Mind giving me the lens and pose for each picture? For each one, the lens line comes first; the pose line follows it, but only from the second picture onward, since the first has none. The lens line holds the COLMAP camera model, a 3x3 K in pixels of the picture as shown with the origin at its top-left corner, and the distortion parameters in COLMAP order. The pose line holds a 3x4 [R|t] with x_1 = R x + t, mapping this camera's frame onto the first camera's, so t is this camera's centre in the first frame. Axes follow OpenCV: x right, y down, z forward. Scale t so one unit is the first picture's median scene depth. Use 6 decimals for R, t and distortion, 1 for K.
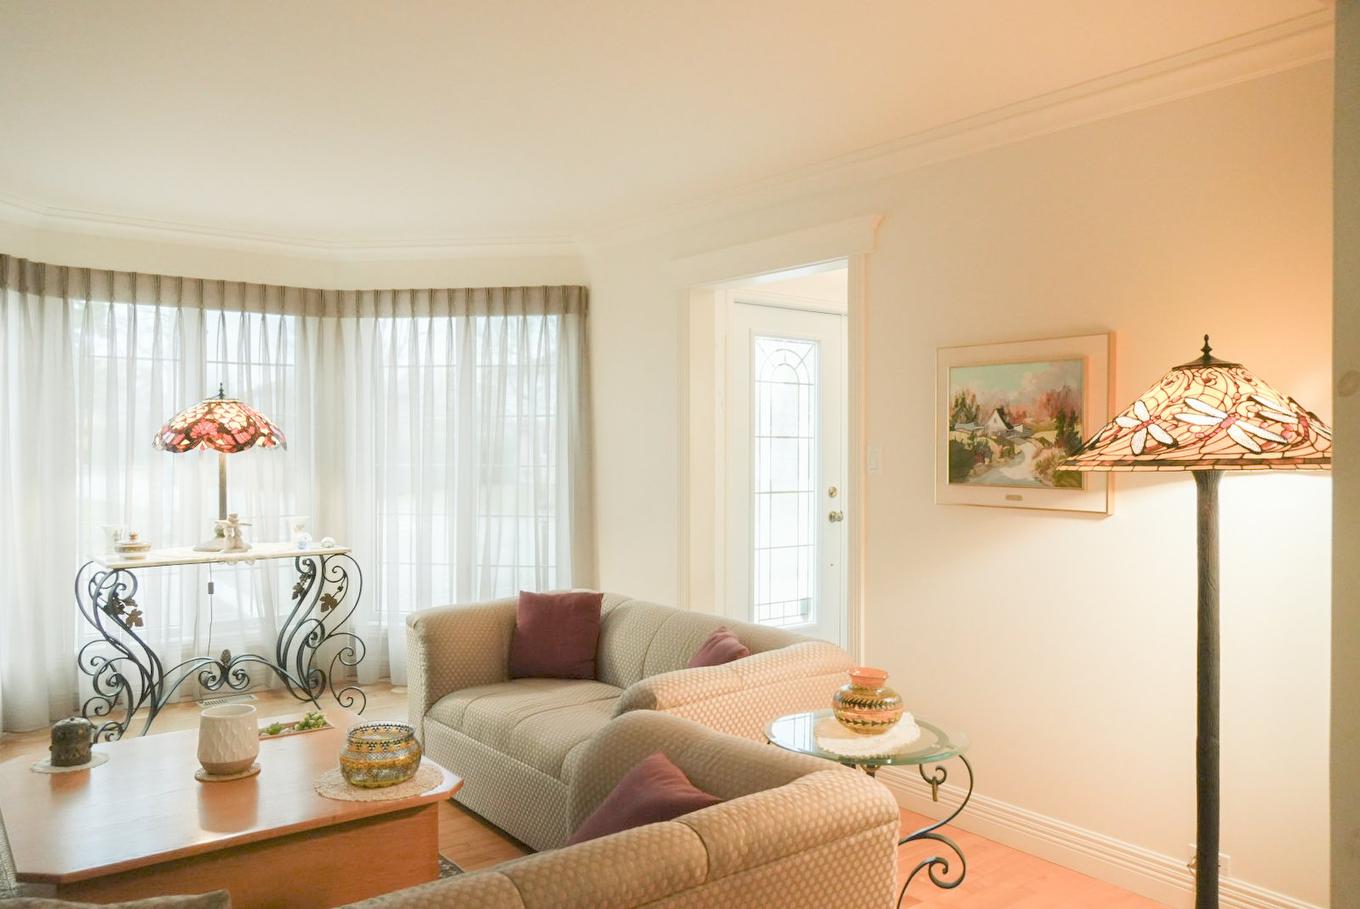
lens RADIAL K [[1009.2, 0, 681.9], [0, 1009.2, 445.2], [0, 0, 1]] dist [-0.006986, -0.002026]
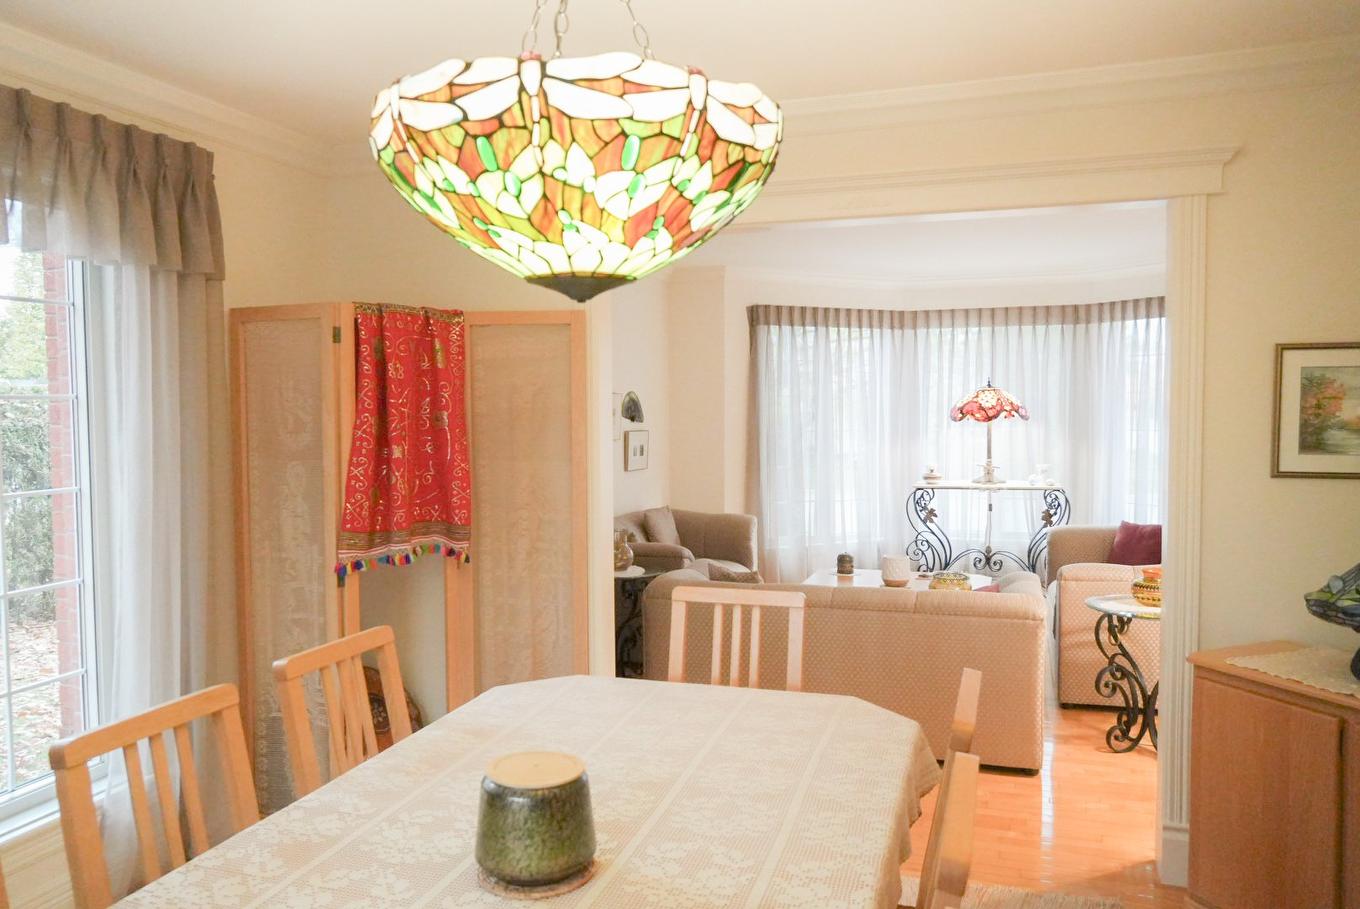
lens RADIAL K [[1009.2, 0, 680.5], [0, 1009.2, 454.7], [0, 0, 1]] dist [-0.006986, -0.002026]
pose [[0.549648, 0.037882, -0.834537, 0.613160], [0.007022, 0.998727, 0.049960, -0.023719], [0.835367, -0.033321, 0.548682, -0.277894]]
